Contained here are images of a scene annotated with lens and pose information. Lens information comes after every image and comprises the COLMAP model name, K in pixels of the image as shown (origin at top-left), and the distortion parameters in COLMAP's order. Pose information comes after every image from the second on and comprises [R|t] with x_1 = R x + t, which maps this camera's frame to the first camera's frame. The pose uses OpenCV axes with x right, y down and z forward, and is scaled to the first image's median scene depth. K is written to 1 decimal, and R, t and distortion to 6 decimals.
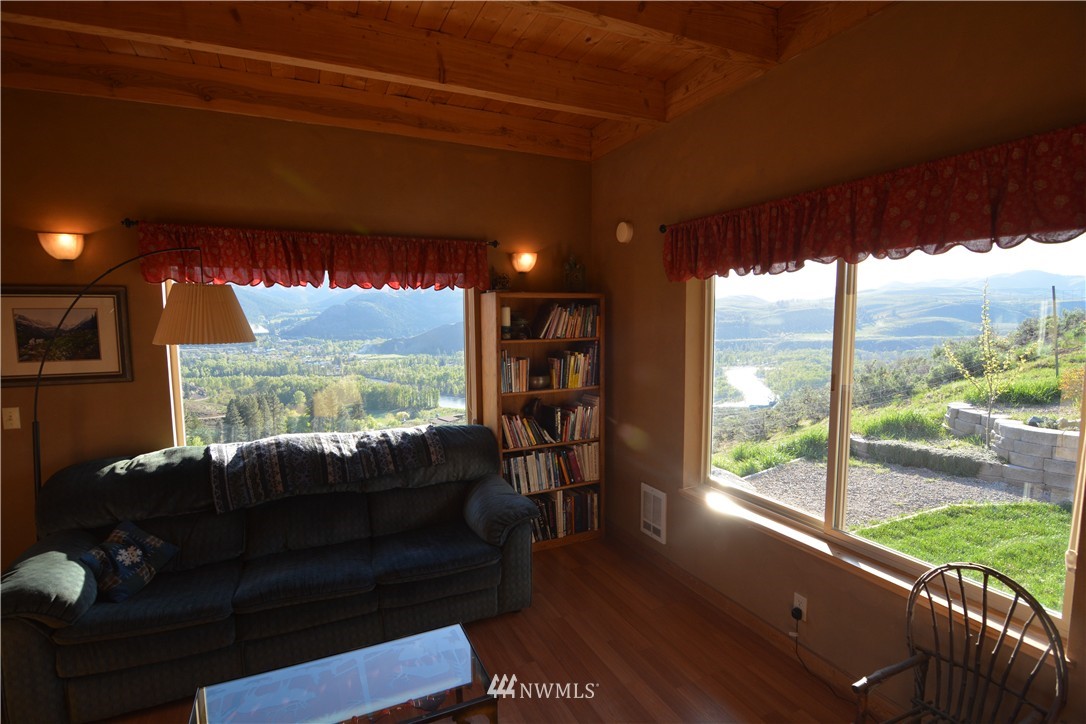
lens RADIAL K [[519.8, 0, 539.4], [0, 519.8, 366.2], [0, 0, 1]] dist [0.000473, -0.013894]
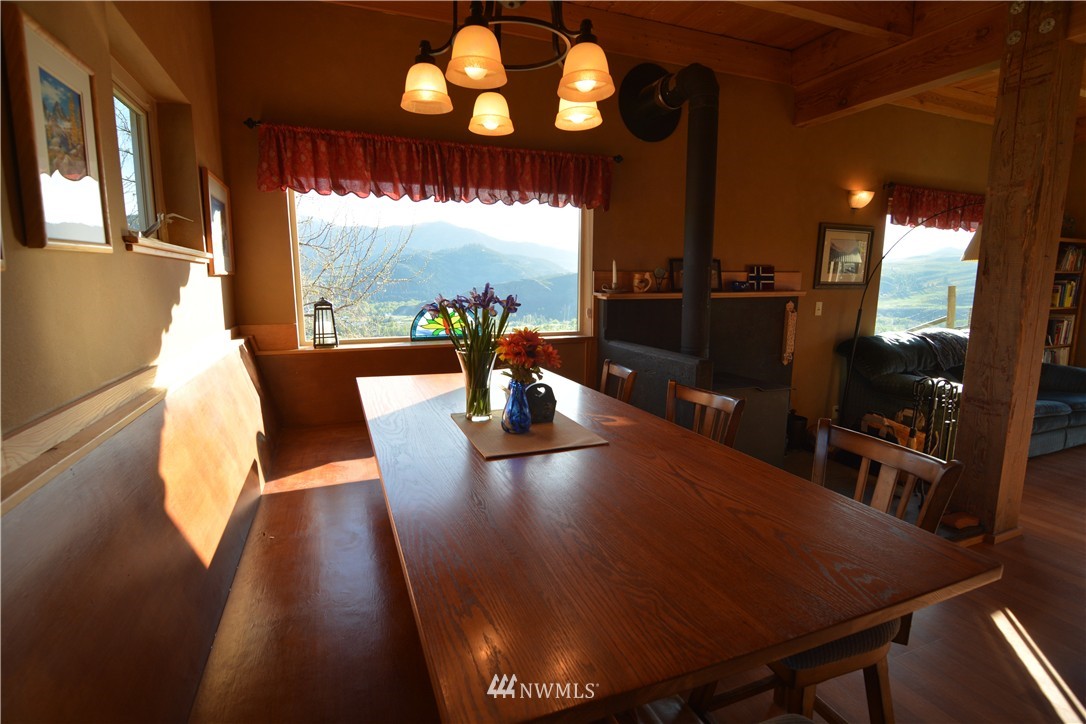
lens RADIAL K [[528.5, 0, 542.2], [0, 528.5, 365.4], [0, 0, 1]] dist [0.001650, -0.014329]
pose [[0.998673, 0.019758, -0.047568, -1.522559], [-0.016624, 0.997721, 0.065398, 0.155071], [0.048752, -0.064520, 0.996725, -0.580379]]
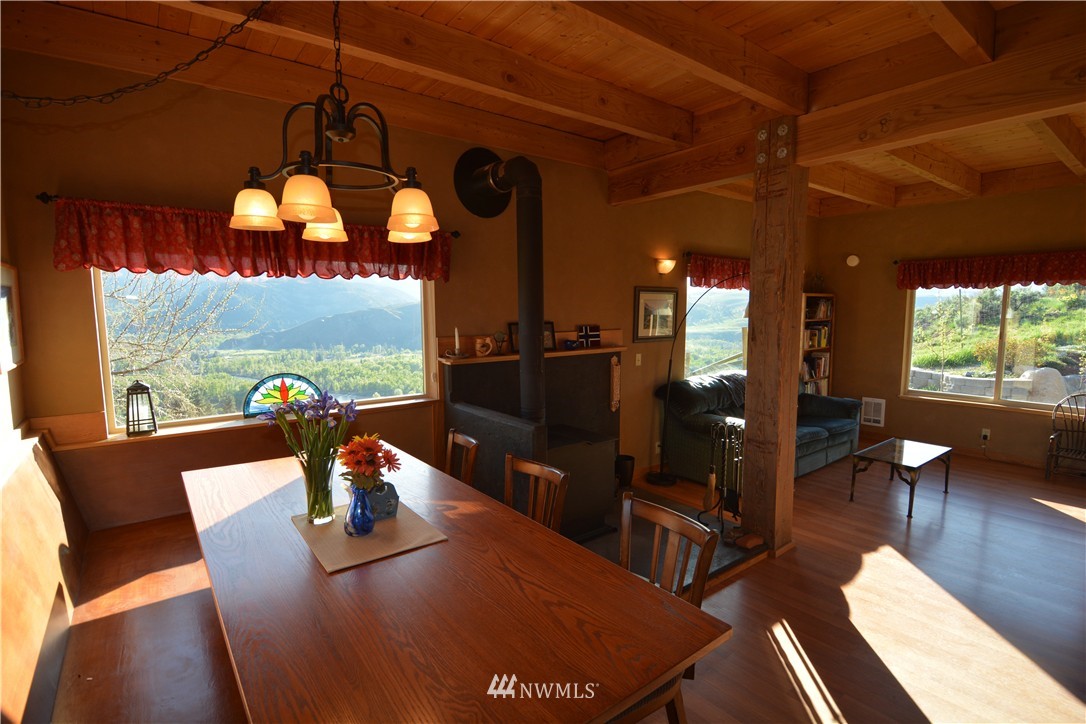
lens RADIAL K [[528.5, 0, 542.2], [0, 528.5, 365.4], [0, 0, 1]] dist [0.001650, -0.014329]
pose [[0.974546, -0.019523, 0.223337, -1.505996], [0.016943, 0.999766, 0.013462, 0.075323], [-0.223547, -0.009336, 0.974648, -0.641700]]
